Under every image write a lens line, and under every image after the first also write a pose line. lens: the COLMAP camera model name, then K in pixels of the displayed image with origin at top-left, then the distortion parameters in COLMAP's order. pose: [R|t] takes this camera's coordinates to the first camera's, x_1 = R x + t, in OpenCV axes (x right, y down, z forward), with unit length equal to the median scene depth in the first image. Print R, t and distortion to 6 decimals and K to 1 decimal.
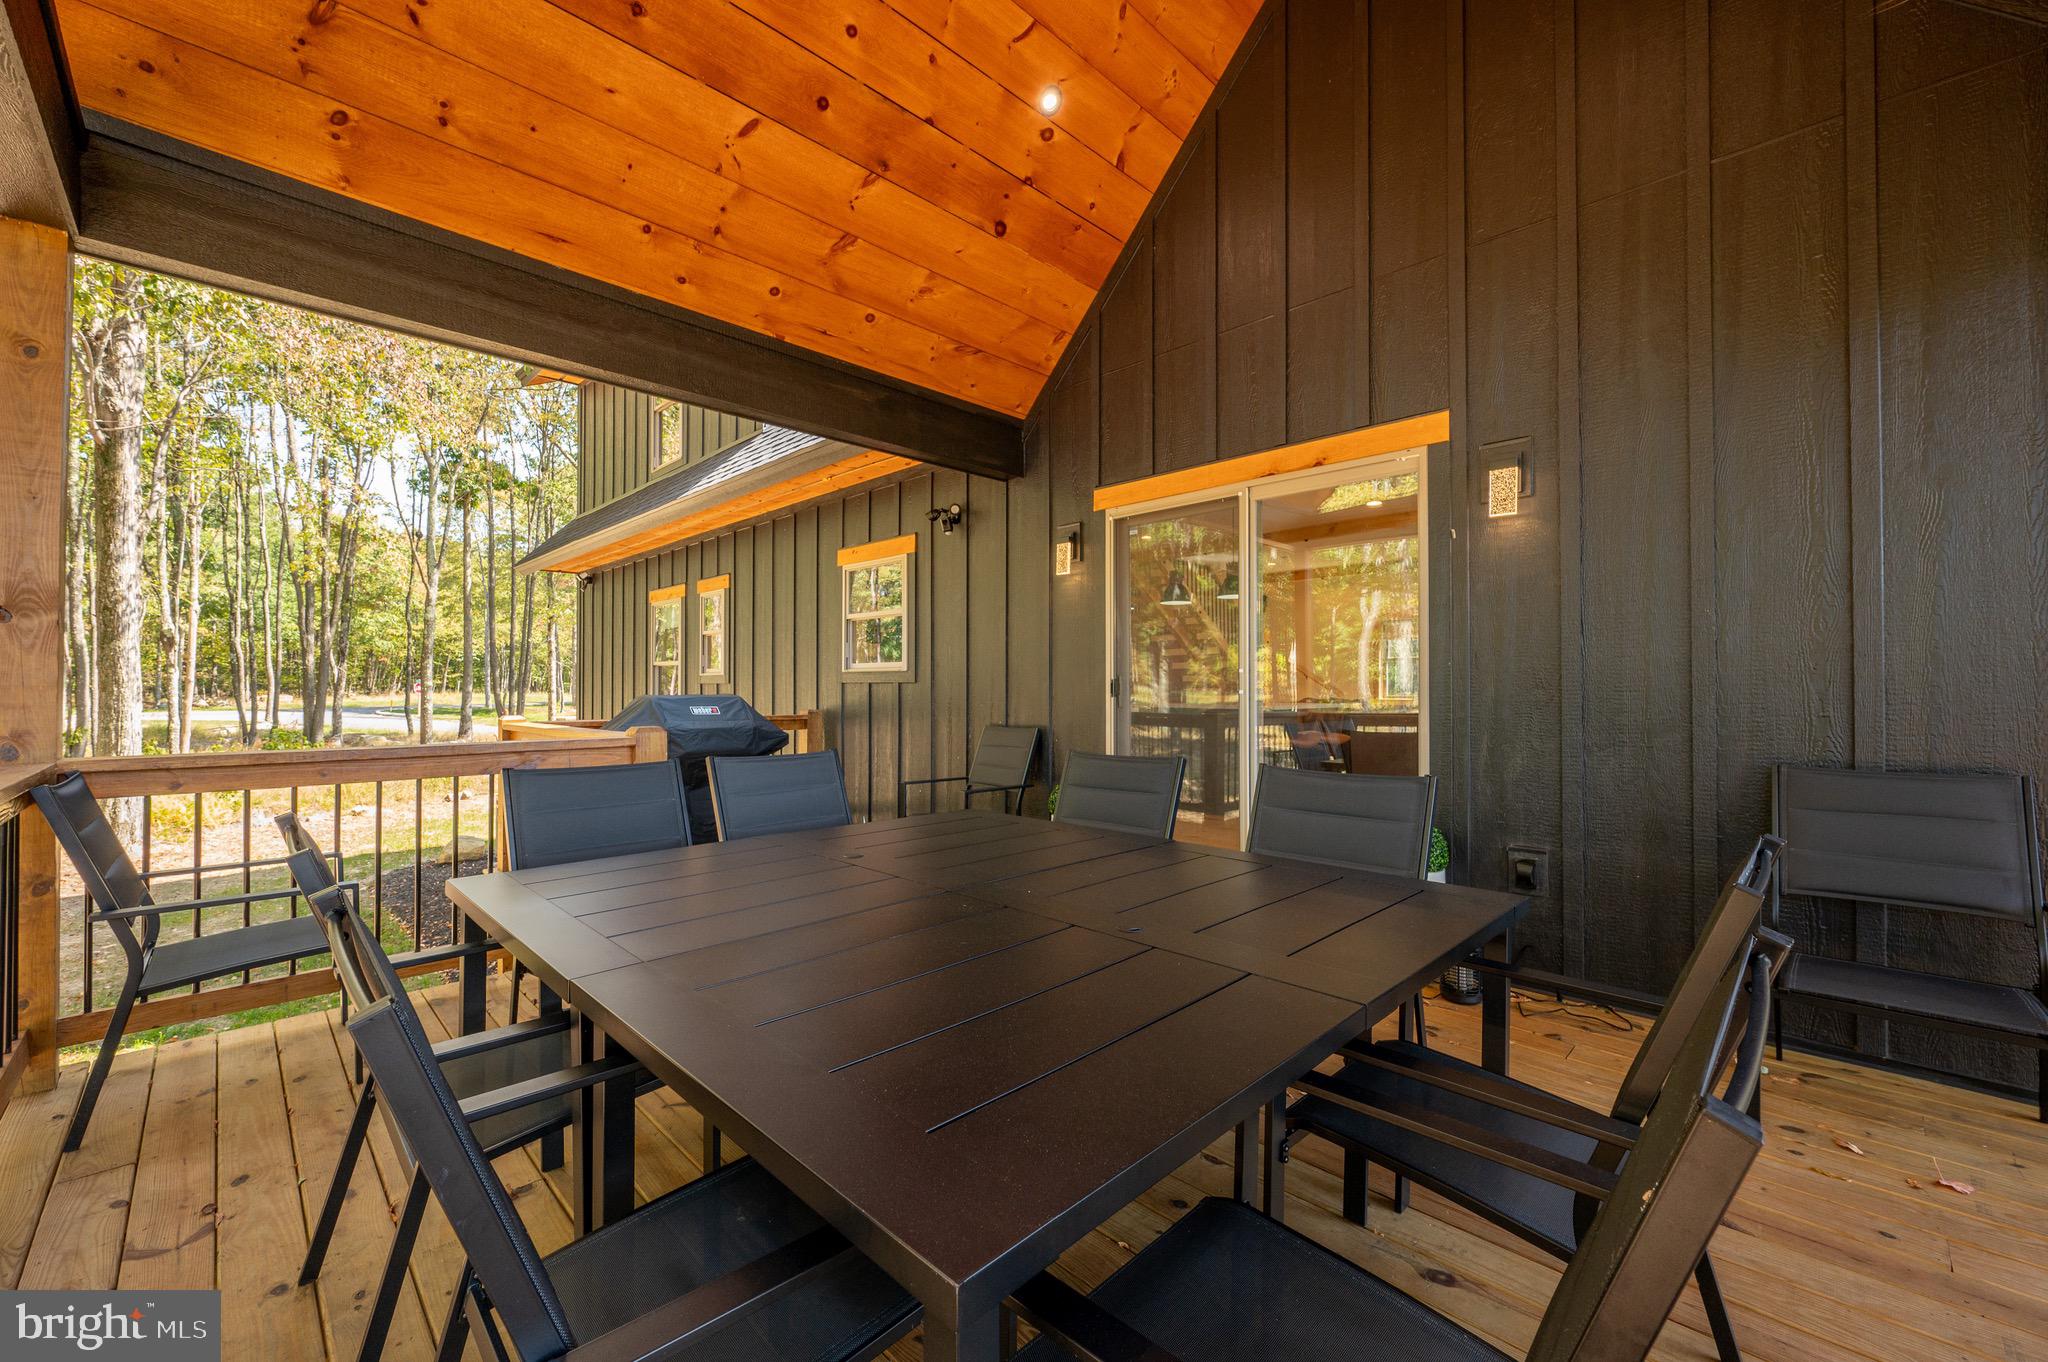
lens RADIAL K [[815.4, 0, 1019.3], [0, 815.4, 683.0], [0, 0, 1]] dist [-0.002957, -0.000658]
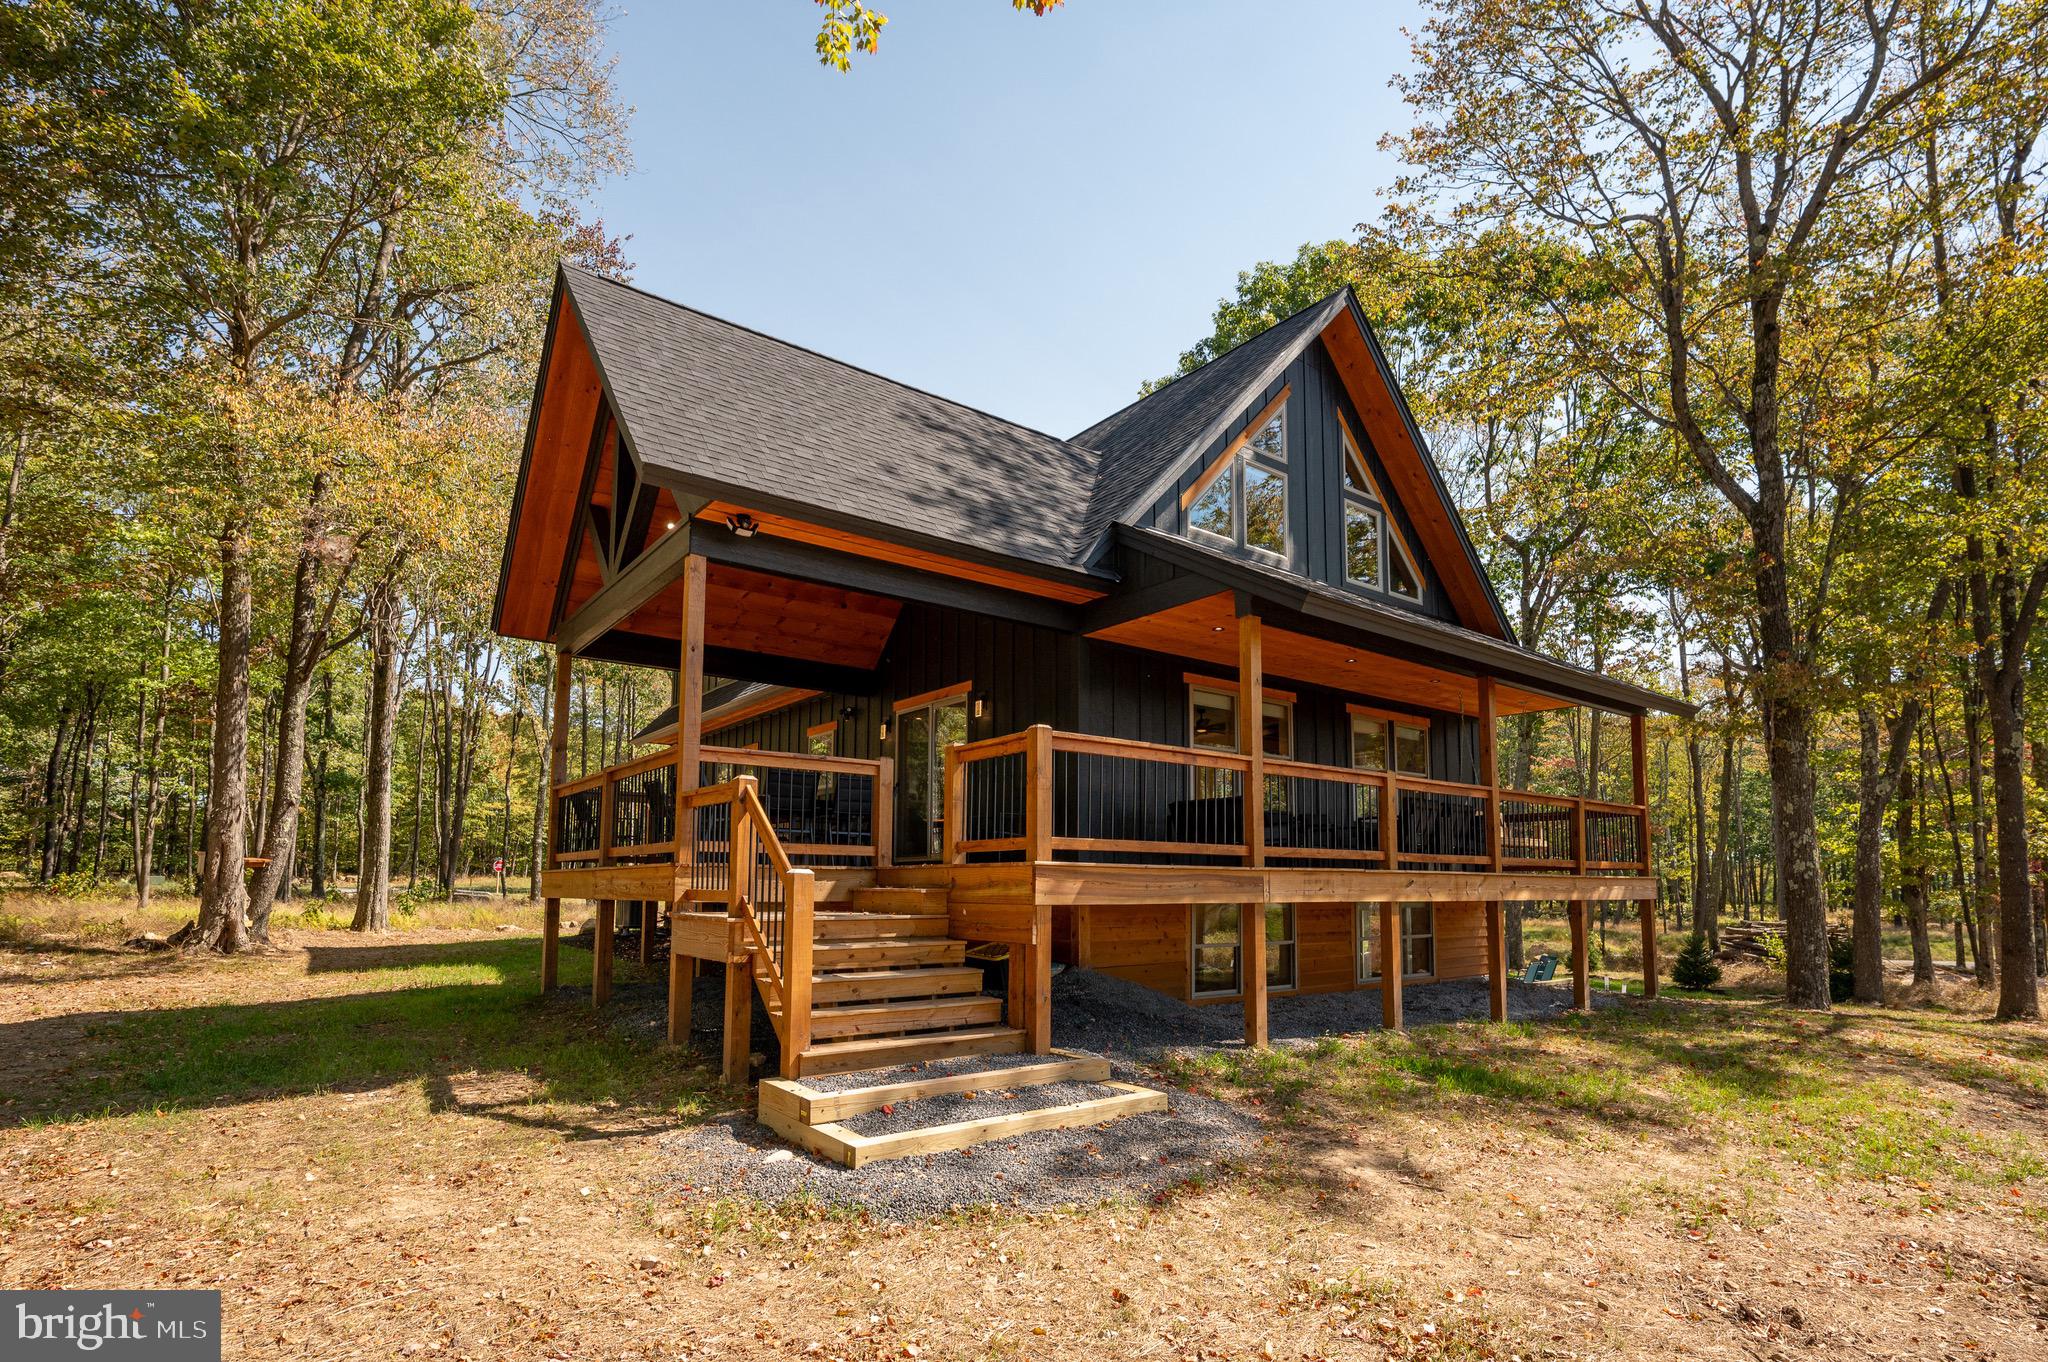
lens RADIAL K [[992.0, 0, 1028.9], [0, 992.0, 681.4], [0, 0, 1]] dist [0.000226, 0.000001]
pose [[0.991656, -0.019331, -0.127451, 0.802103], [-0.006349, 0.980169, -0.198062, 0.247791], [0.128752, 0.197219, 0.971868, -1.623850]]
